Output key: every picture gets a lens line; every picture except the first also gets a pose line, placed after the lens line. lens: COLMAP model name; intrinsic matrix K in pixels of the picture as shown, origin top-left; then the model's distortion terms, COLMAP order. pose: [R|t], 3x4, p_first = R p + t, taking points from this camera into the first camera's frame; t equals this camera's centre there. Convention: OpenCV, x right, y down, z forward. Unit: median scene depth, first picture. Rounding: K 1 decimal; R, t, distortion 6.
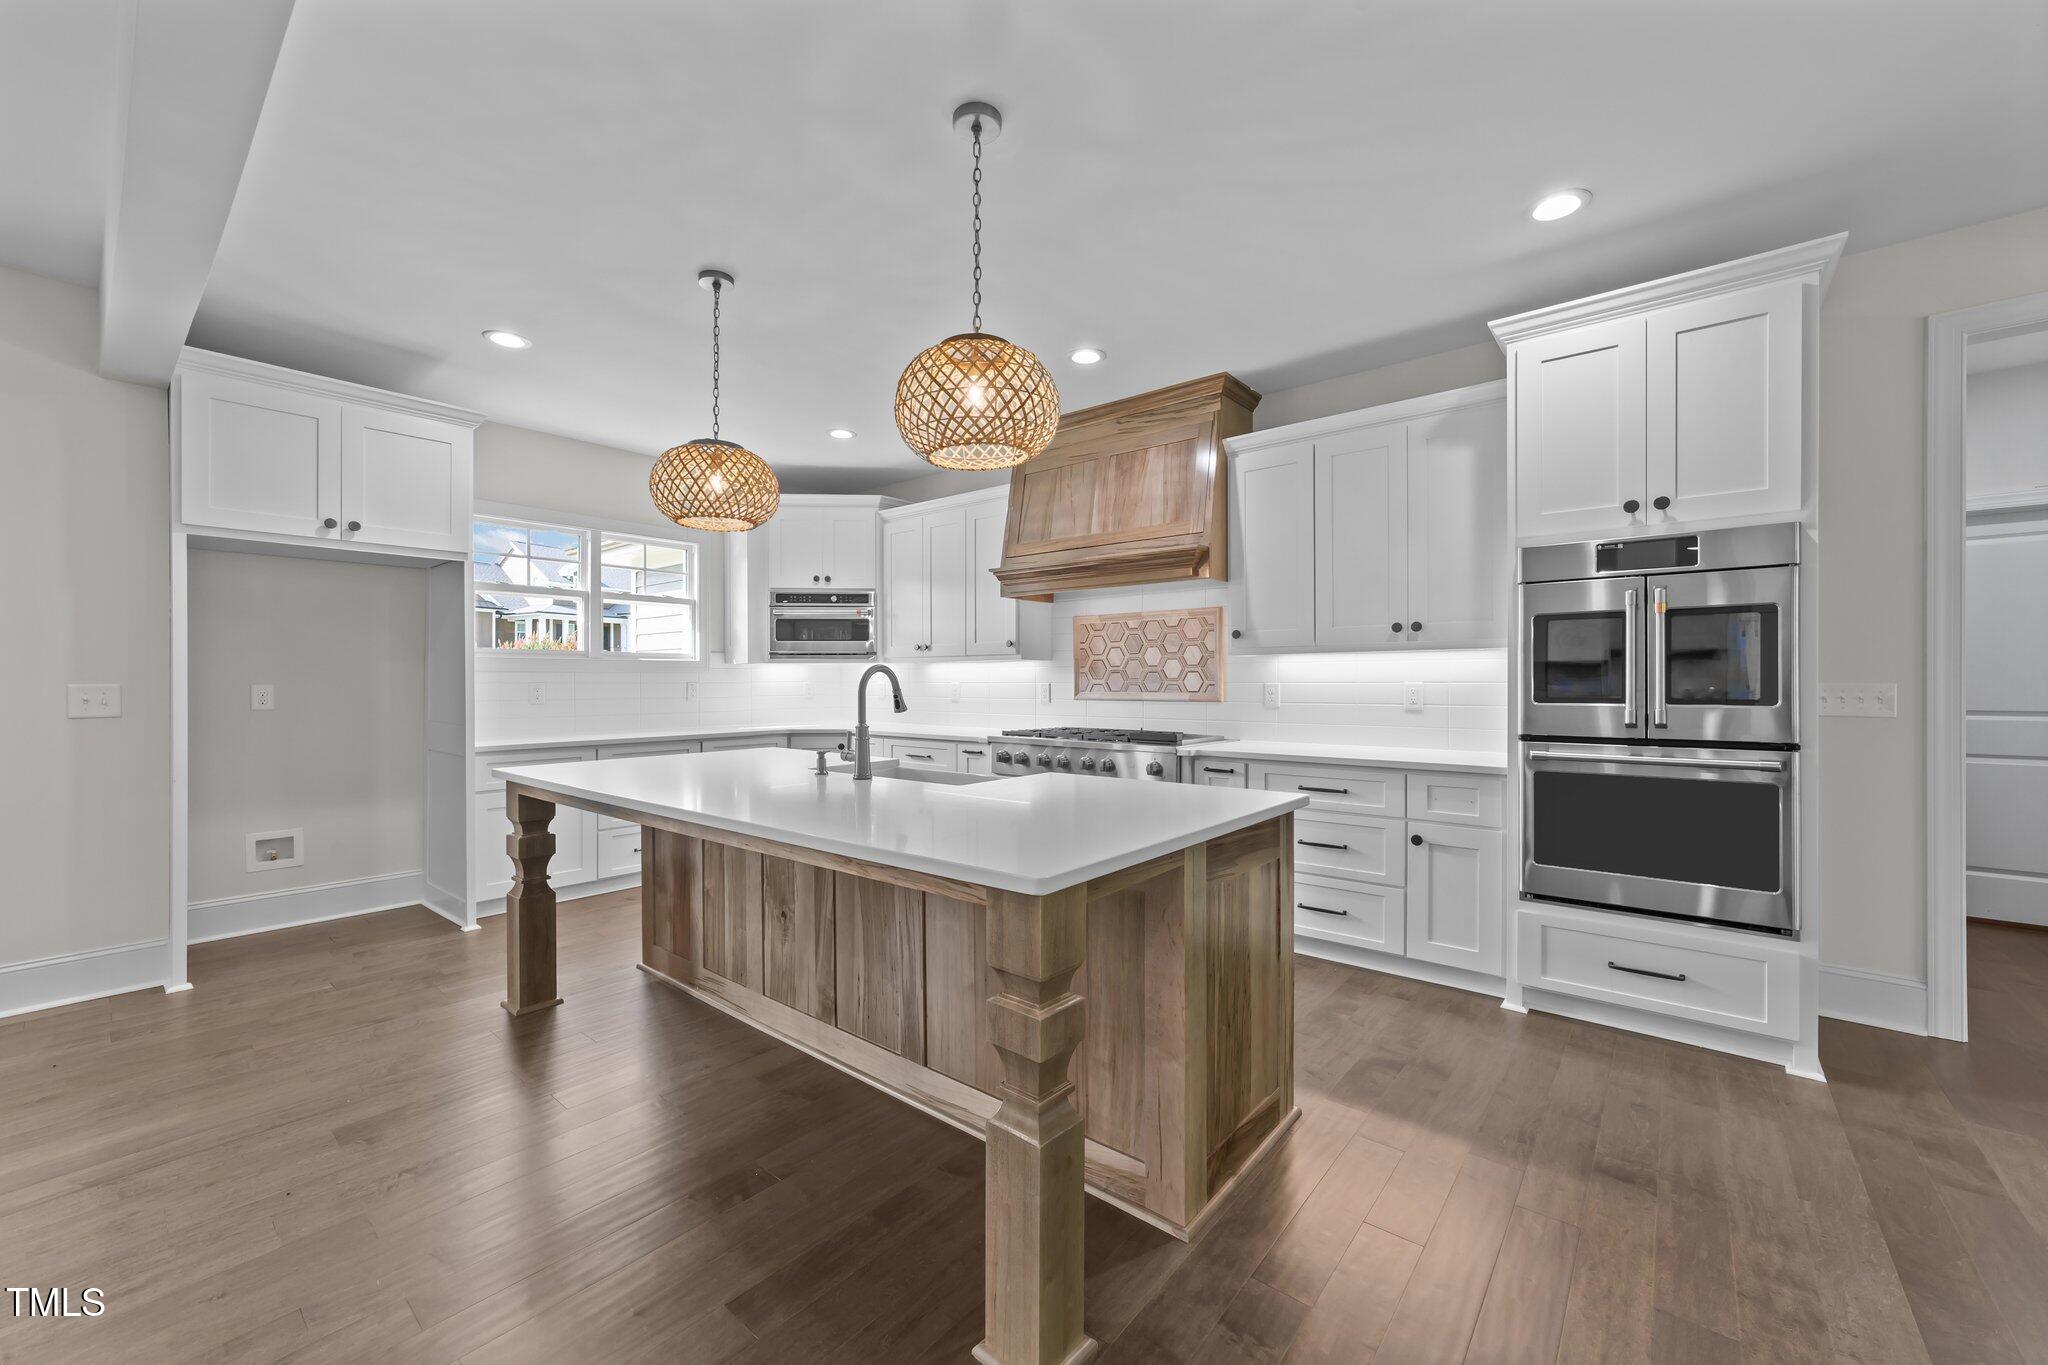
lens RADIAL K [[794.2, 0, 1030.6], [0, 794.2, 686.4], [0, 0, 1]] dist [-0.016174, 0.007935]
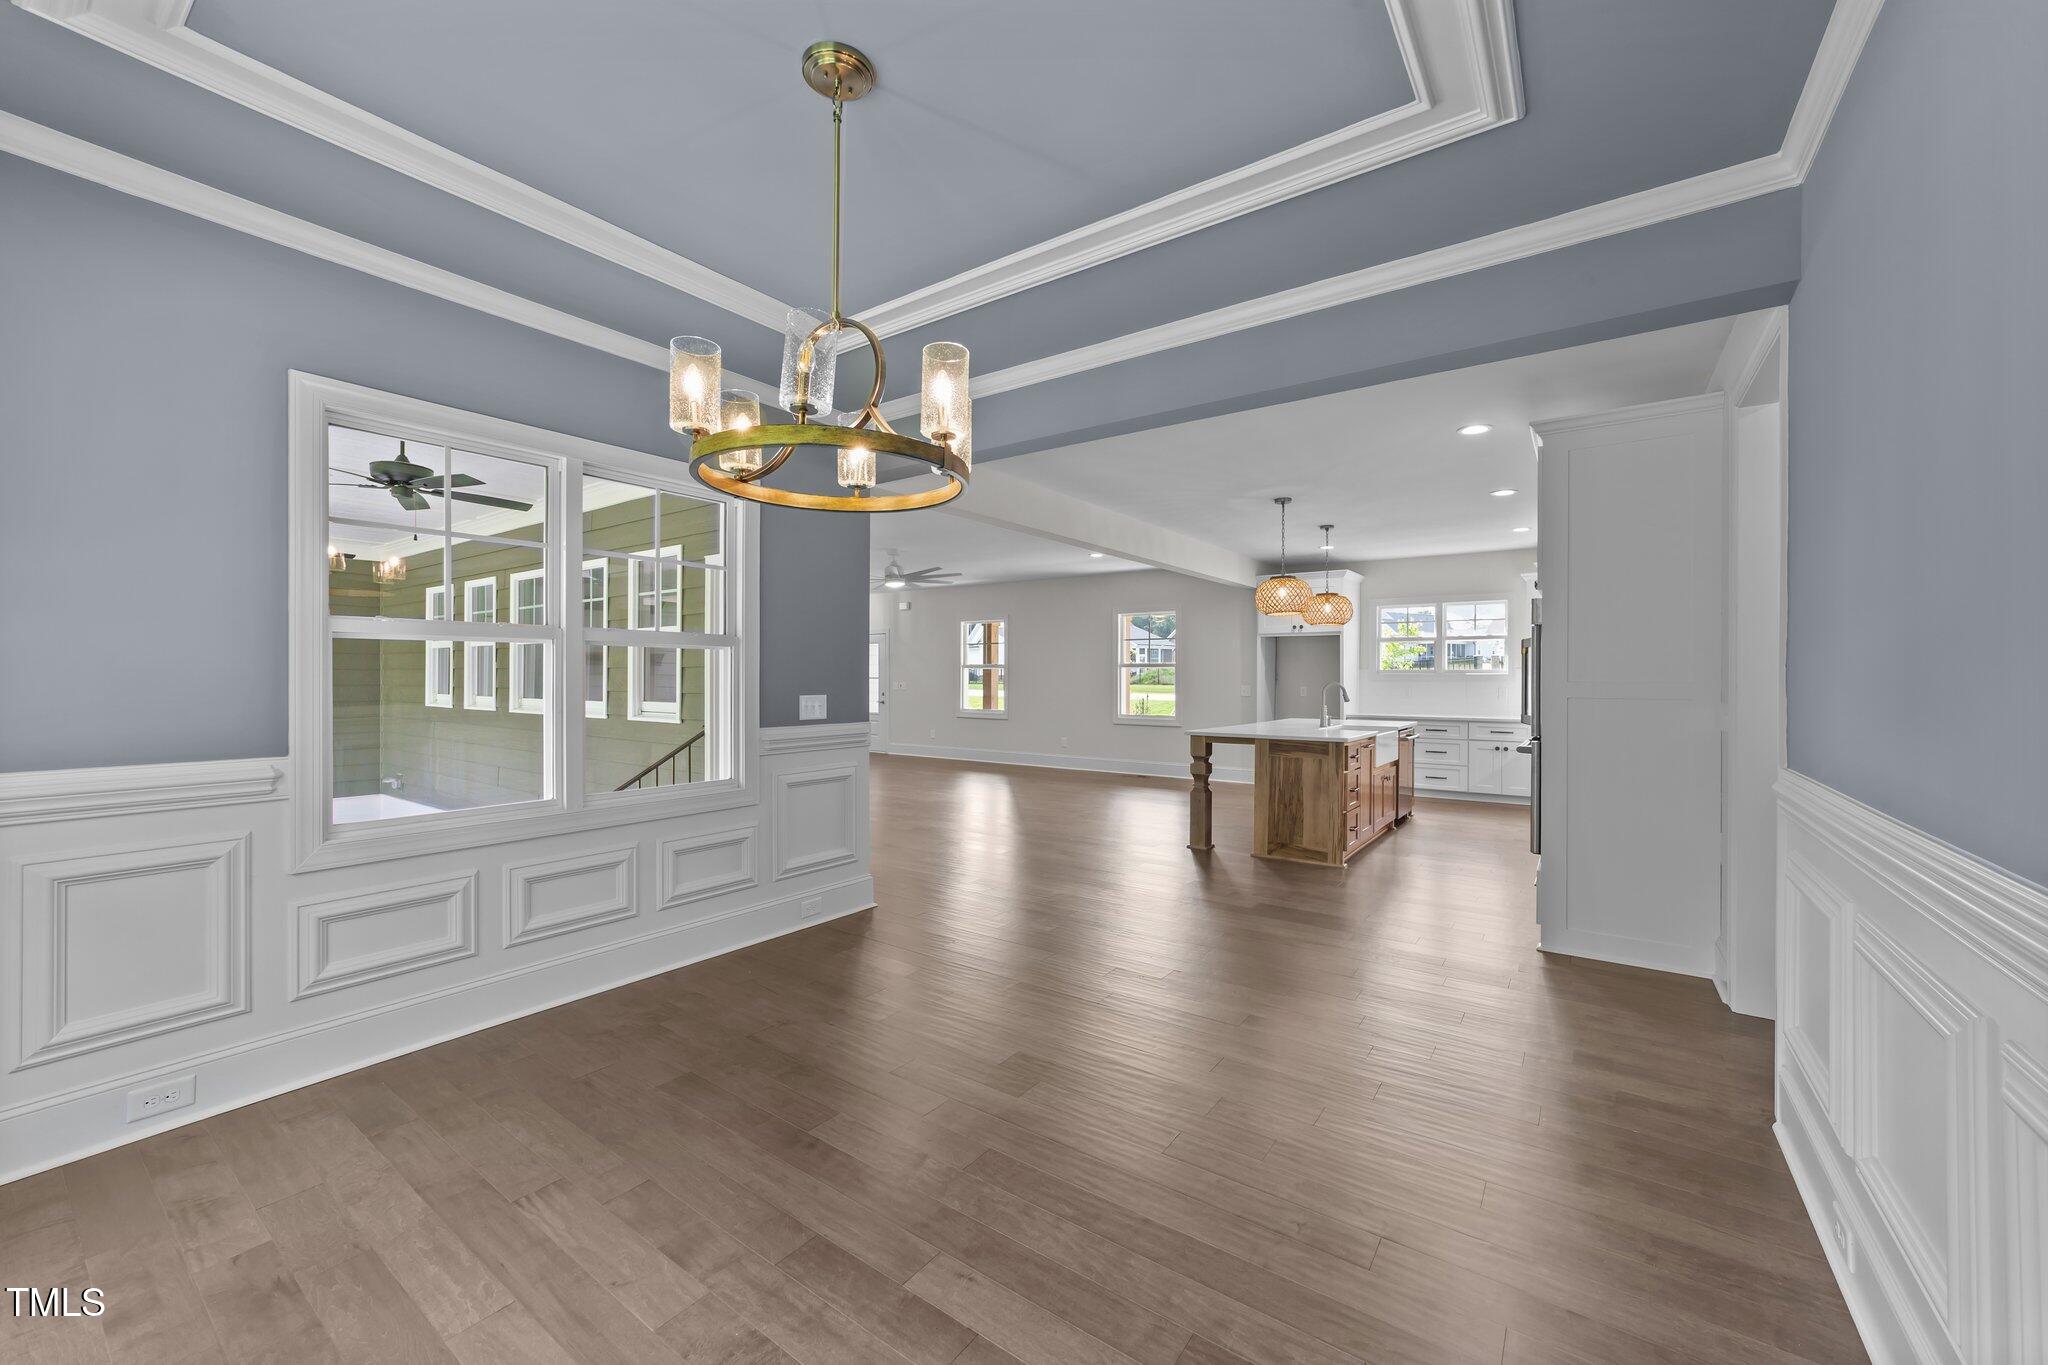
lens RADIAL K [[794.2, 0, 1034.9], [0, 794.2, 675.9], [0, 0, 1]] dist [-0.016174, 0.007935]
pose [[0.073759, -0.002749, -0.997272, 1.555603], [-0.013344, 0.999904, -0.003743, -0.016473], [0.997187, 0.013583, 0.073715, -0.079848]]
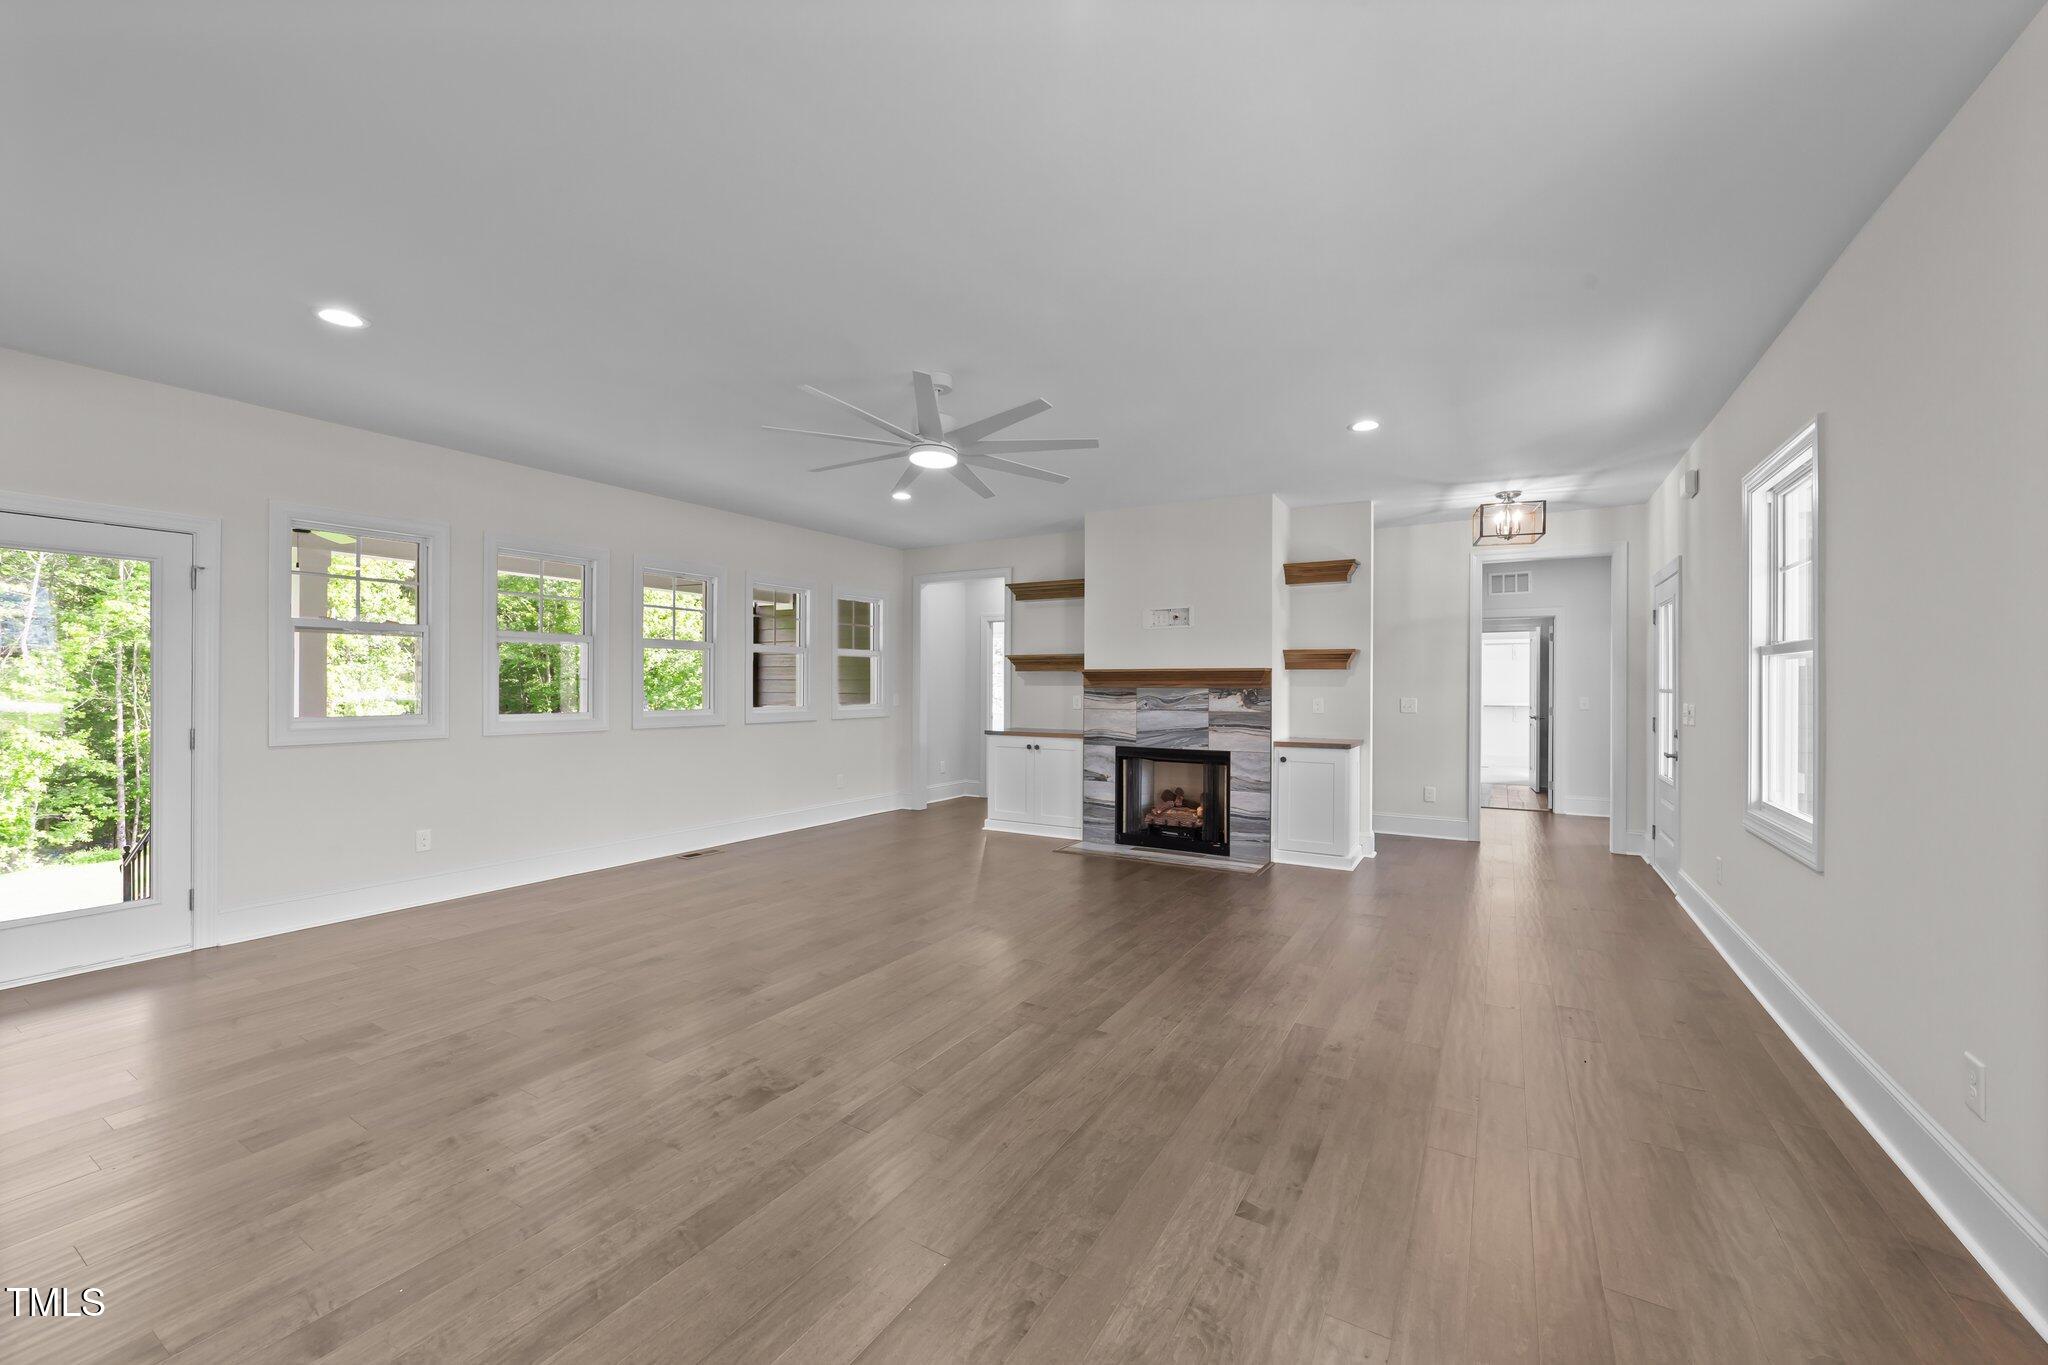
lens RADIAL K [[794.2, 0, 1029.1], [0, 794.2, 697.1], [0, 0, 1]] dist [-0.016174, 0.007935]
pose [[-0.988659, -0.000423, -0.150177, -0.738902], [-0.003882, 0.999734, 0.022740, -0.024975], [0.150128, 0.023065, -0.988398, 0.635420]]
